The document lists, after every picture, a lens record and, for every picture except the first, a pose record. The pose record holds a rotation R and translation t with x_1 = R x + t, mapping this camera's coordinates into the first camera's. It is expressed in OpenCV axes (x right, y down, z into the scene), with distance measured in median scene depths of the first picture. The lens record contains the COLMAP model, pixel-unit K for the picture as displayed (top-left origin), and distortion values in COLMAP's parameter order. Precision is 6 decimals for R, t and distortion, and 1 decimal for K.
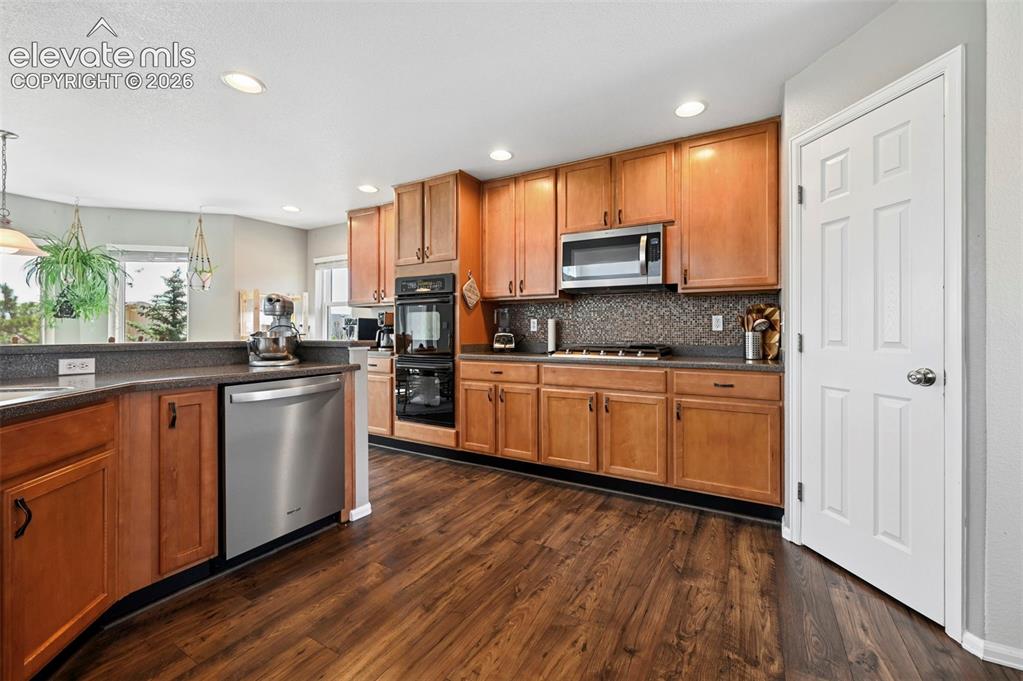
lens RADIAL K [[412.6, 0, 529.8], [0, 412.6, 336.6], [0, 0, 1]] dist [-0.000896, 0.000161]
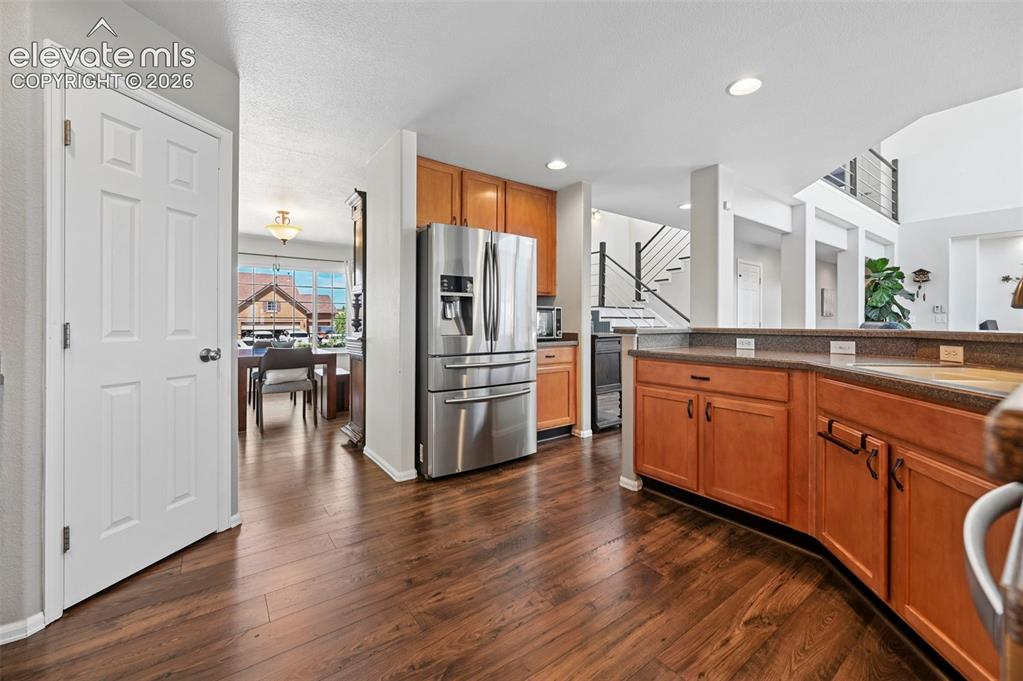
lens RADIAL K [[412.6, 0, 539.5], [0, 412.6, 323.0], [0, 0, 1]] dist [-0.000896, 0.000161]
pose [[-0.927684, 0.004091, 0.373343, -0.602535], [0.004525, 0.999990, 0.000286, -0.001747], [-0.373338, 0.001955, -0.927693, 2.088737]]
